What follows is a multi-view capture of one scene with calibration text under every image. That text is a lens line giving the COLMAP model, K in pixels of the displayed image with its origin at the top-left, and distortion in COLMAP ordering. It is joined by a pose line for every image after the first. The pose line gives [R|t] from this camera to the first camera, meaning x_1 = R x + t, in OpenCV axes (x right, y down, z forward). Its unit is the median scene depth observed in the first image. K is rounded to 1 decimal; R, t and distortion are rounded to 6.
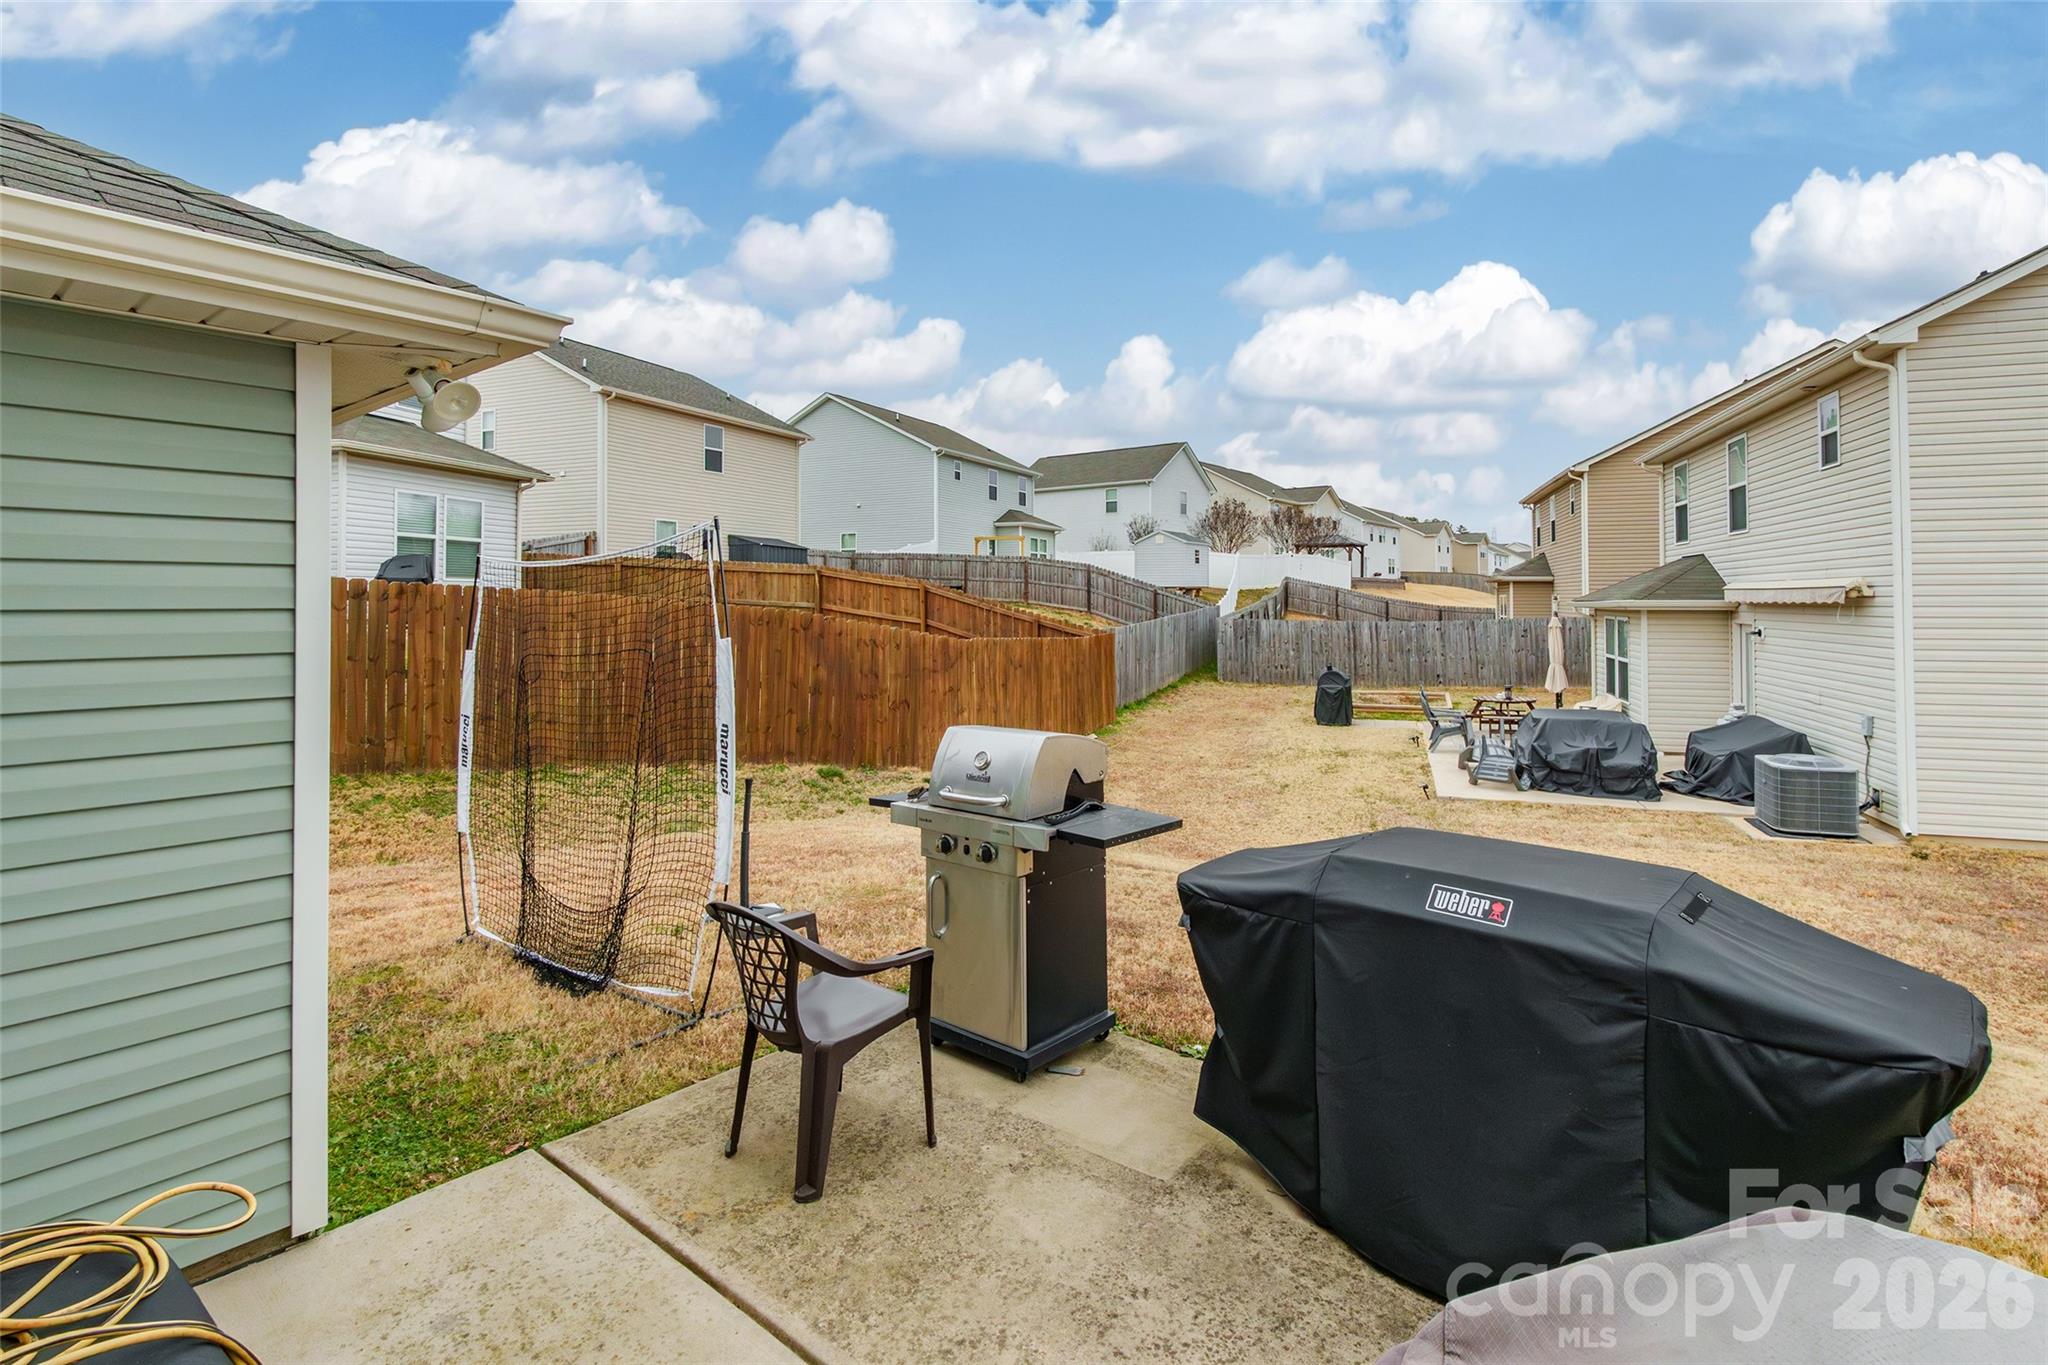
lens RADIAL K [[951.8, 0, 1025.3], [0, 951.8, 606.7], [0, 0, 1]] dist [-0.002258, -0.000244]
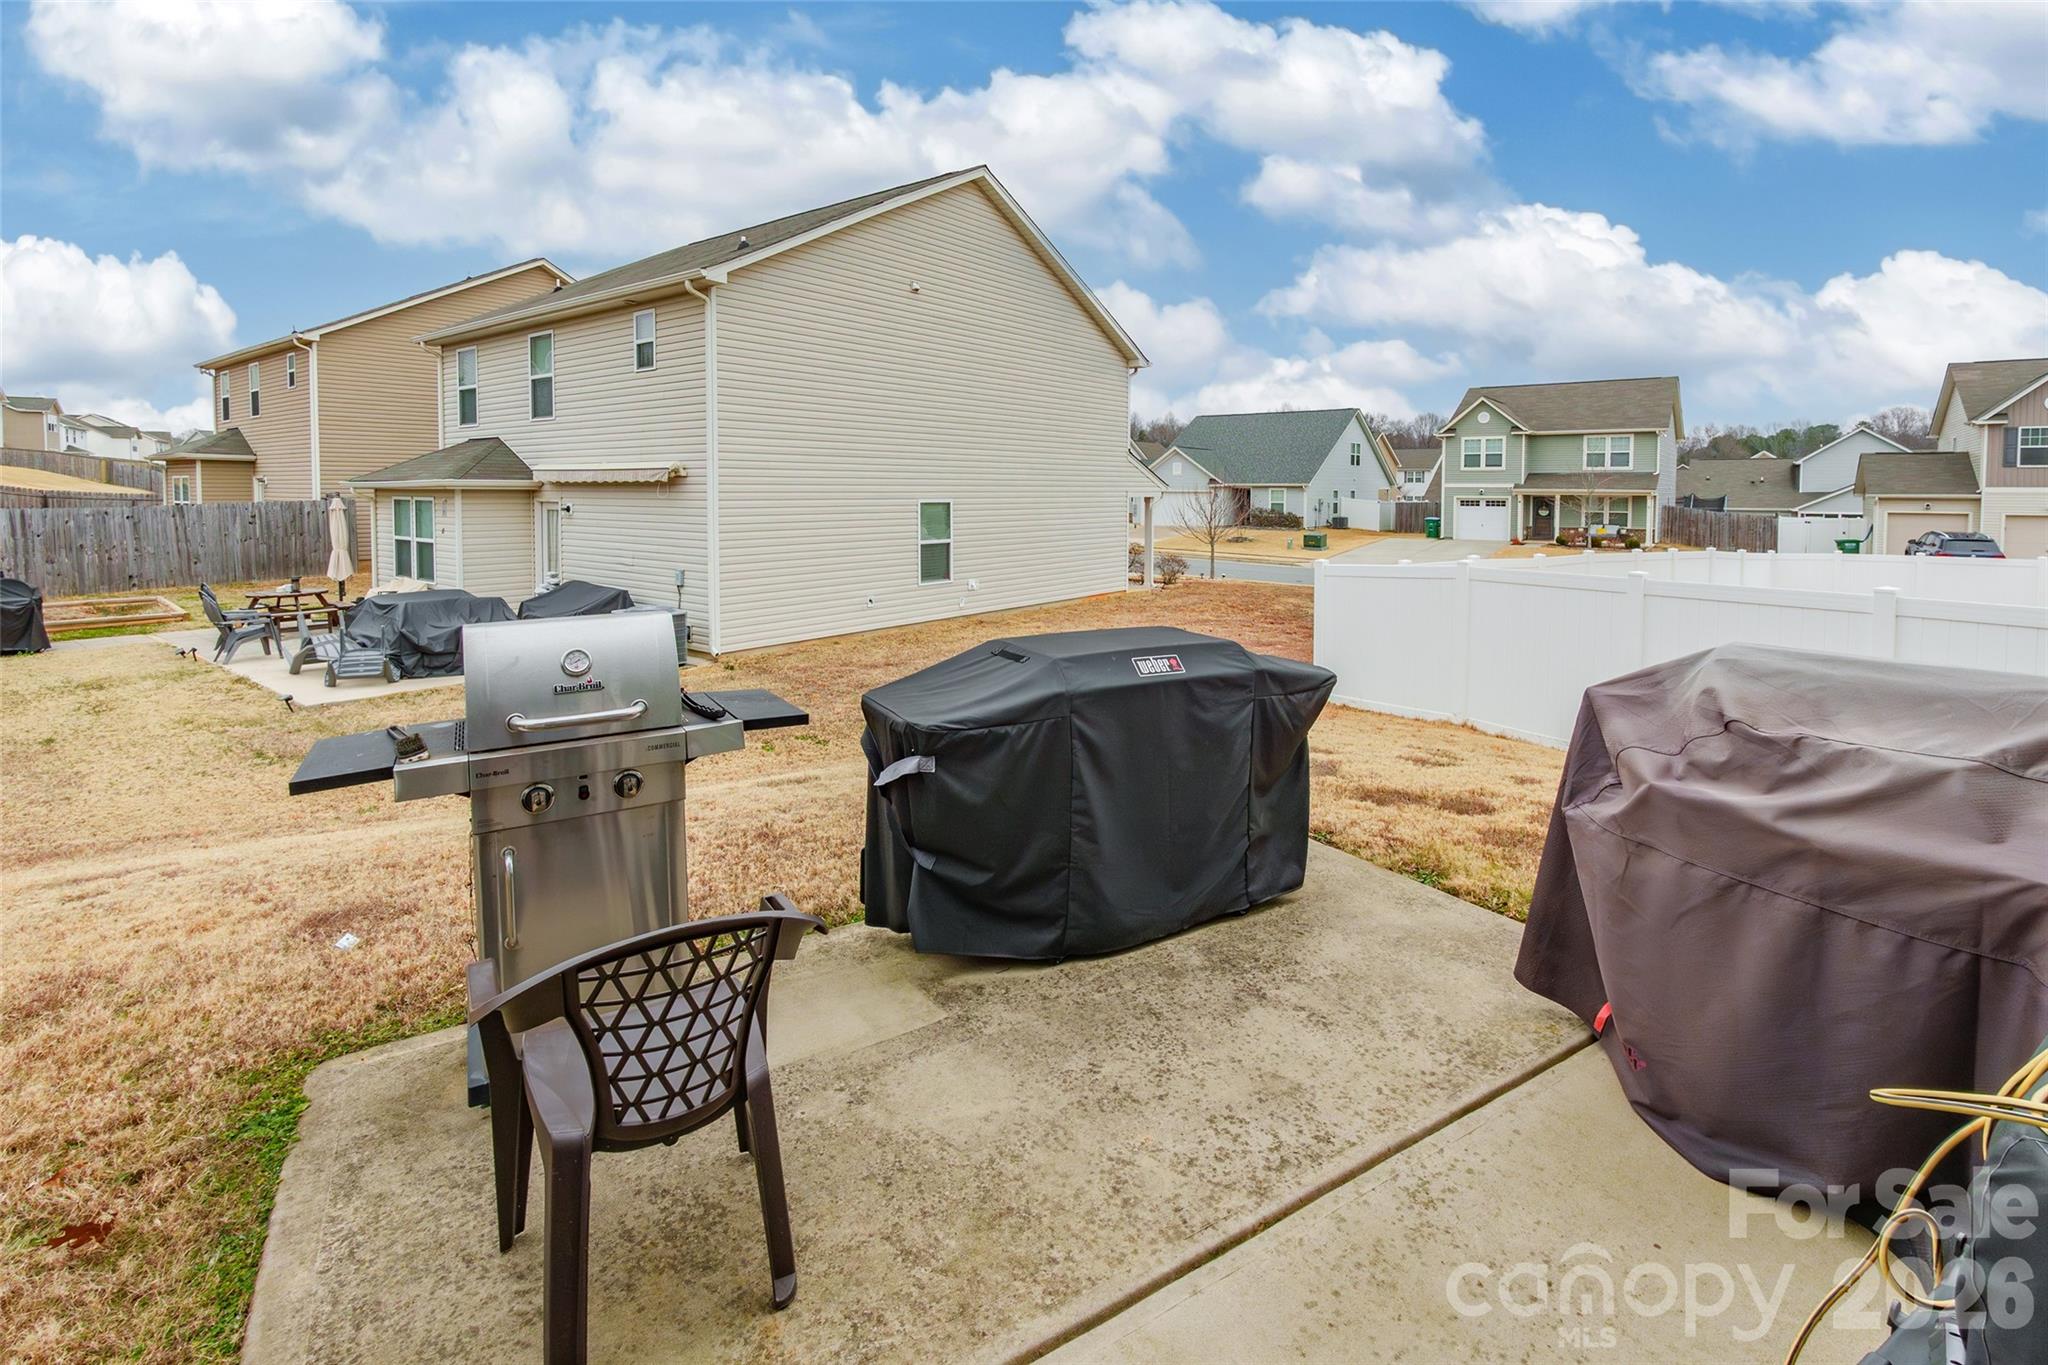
lens RADIAL K [[959.9, 0, 1023.8], [0, 959.9, 558.0], [0, 0, 1]] dist [-0.014052, -0.000333]
pose [[0.317987, -0.061659, 0.946088, -0.138732], [-0.001493, 0.997849, 0.065534, 0.009838], [-0.948094, -0.022251, 0.317211, 0.113031]]
